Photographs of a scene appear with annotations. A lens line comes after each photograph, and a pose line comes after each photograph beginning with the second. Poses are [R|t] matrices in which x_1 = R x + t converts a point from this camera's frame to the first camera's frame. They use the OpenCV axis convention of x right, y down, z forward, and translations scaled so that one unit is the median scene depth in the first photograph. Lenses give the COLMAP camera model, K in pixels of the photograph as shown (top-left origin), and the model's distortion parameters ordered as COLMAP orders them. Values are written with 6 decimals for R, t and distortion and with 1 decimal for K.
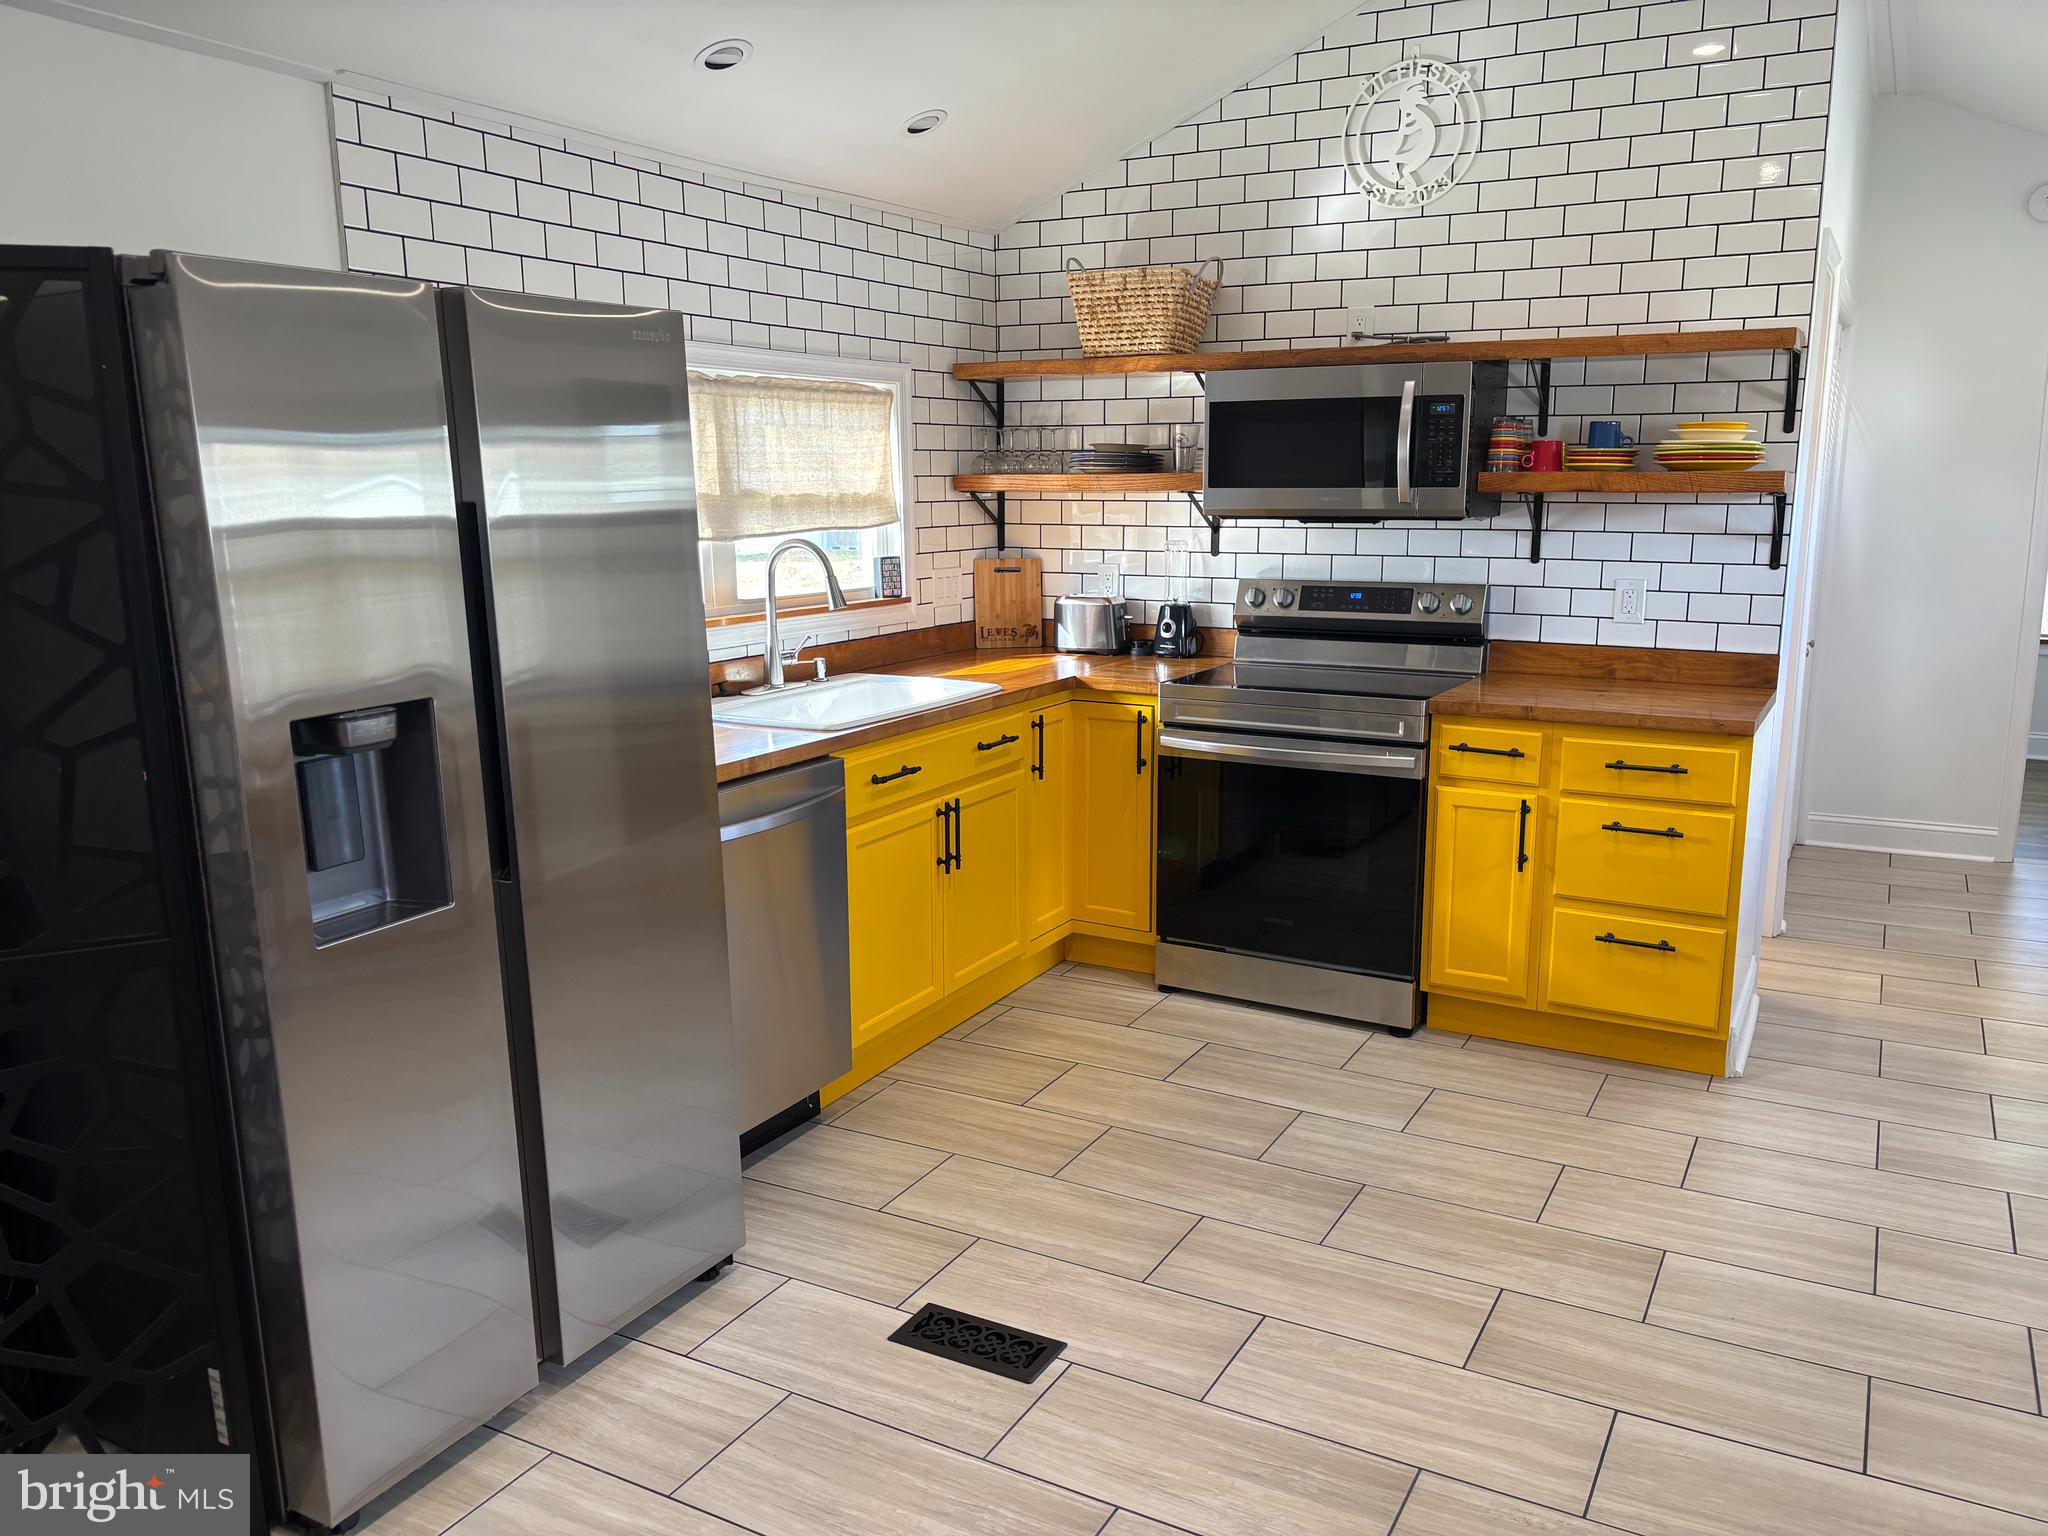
lens RADIAL K [[1545.1, 0, 1053.2], [0, 1545.1, 742.7], [0, 0, 1]] dist [0.008591, 0.004038]
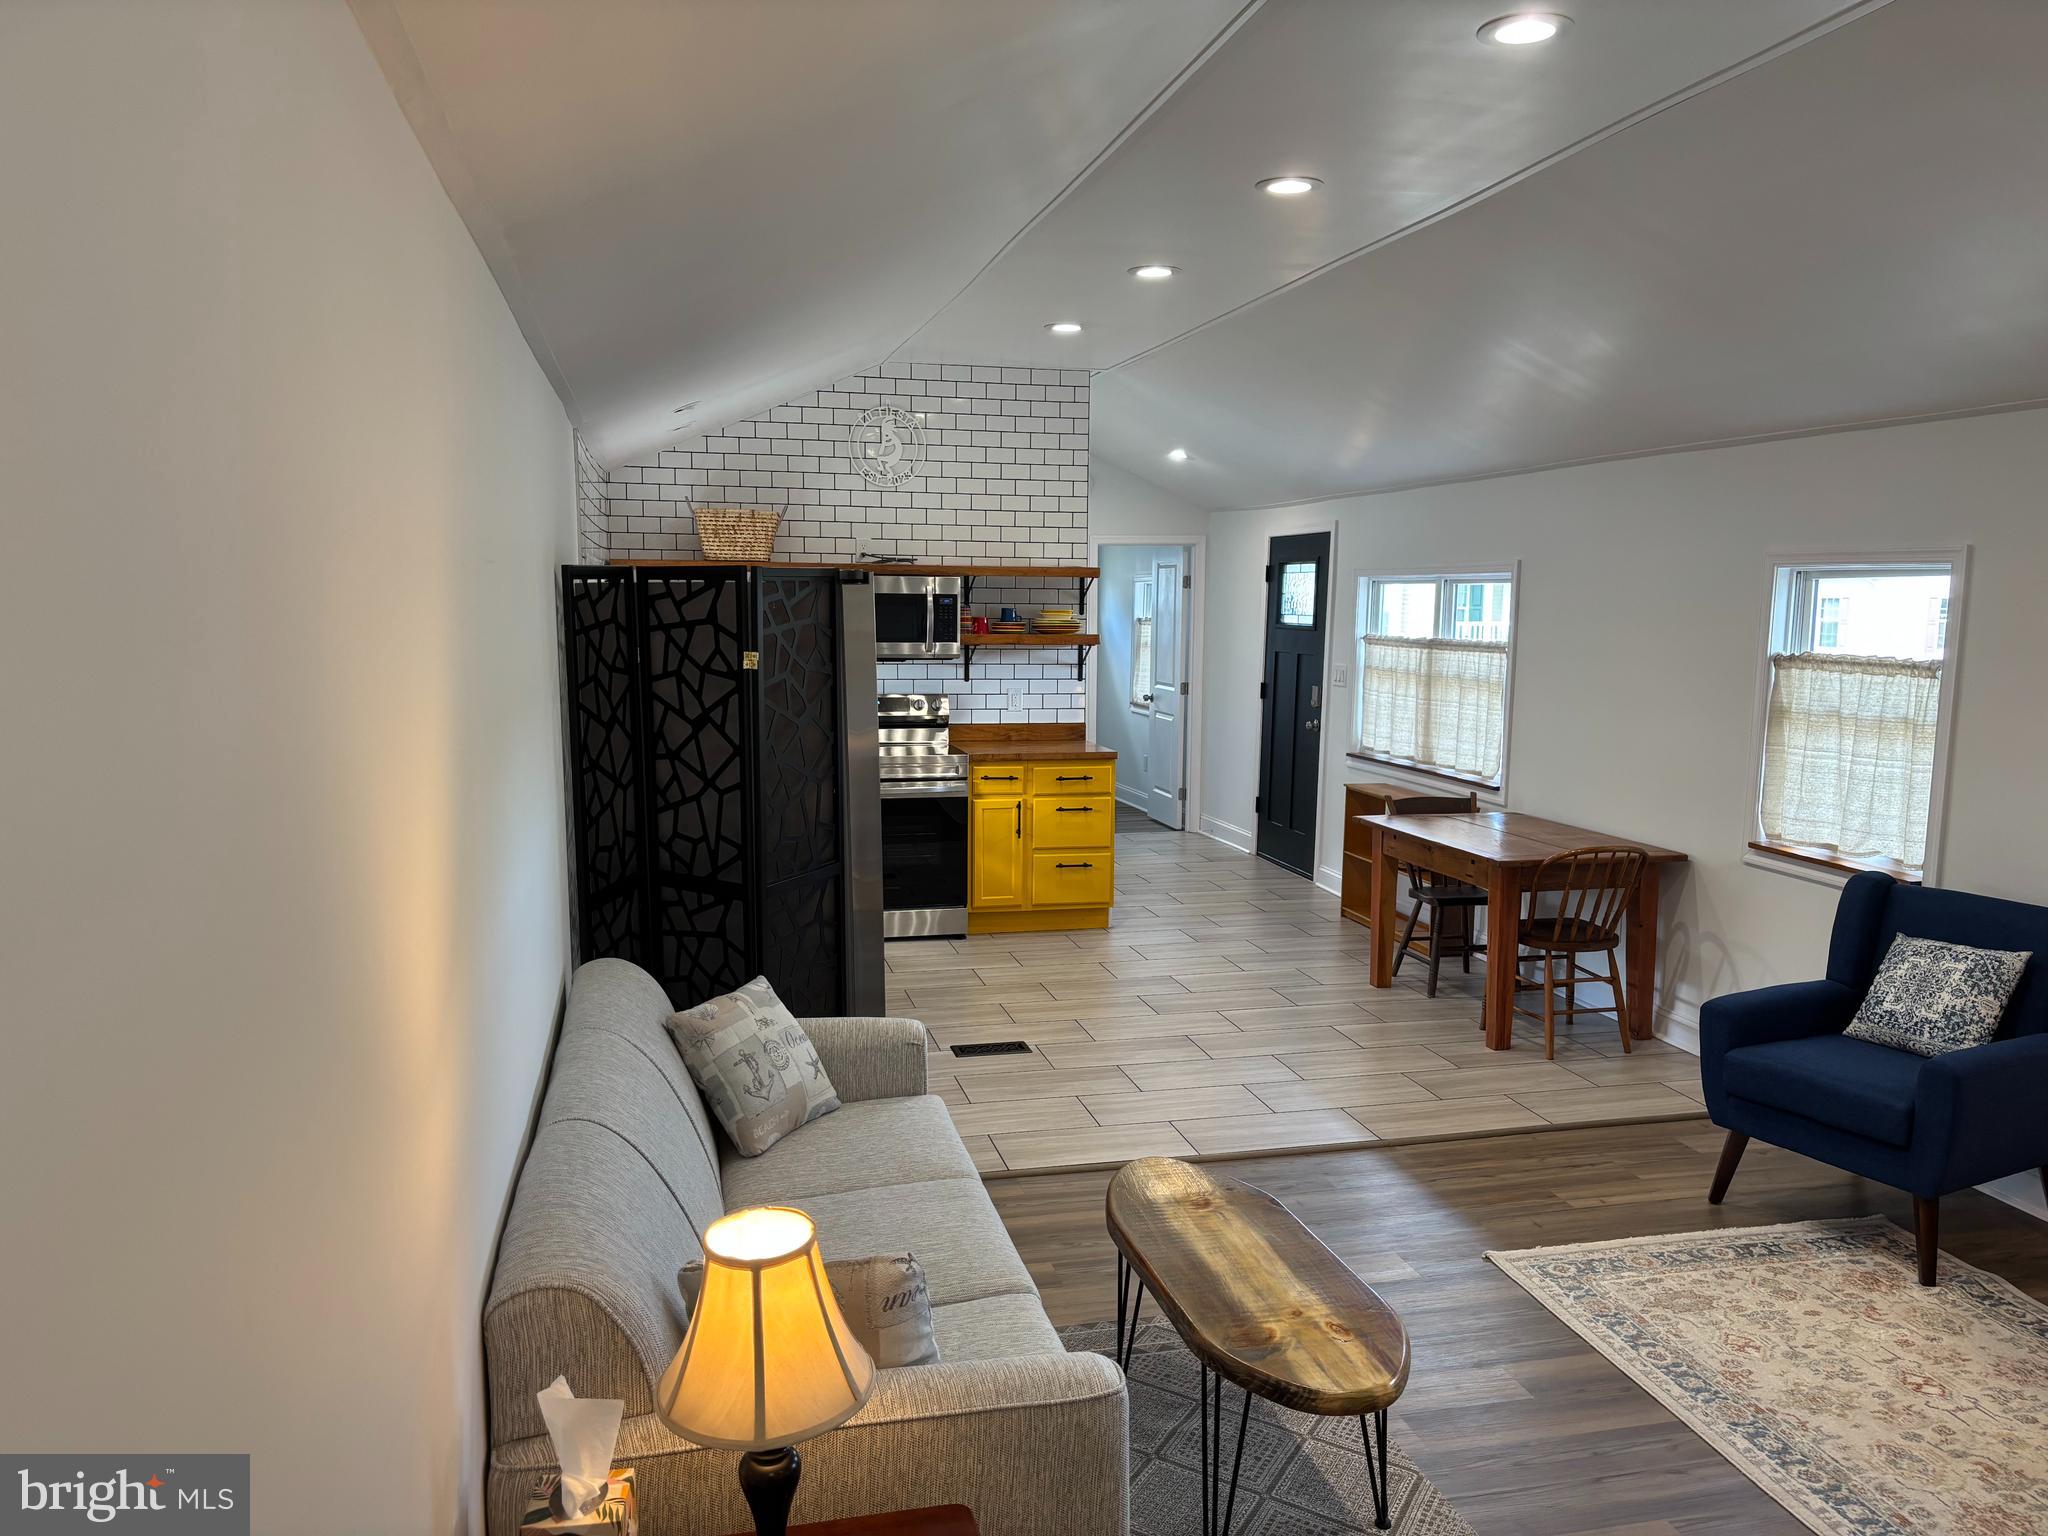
lens RADIAL K [[1468.9, 0, 1024.0], [0, 1468.9, 768.0], [0, 0, 1]] dist [0.065905, -0.000390]
pose [[0.743605, -0.066885, 0.665265, -0.886572], [0.105592, 0.994245, -0.018065, 0.028274], [-0.660229, 0.083680, 0.746388, -0.381472]]
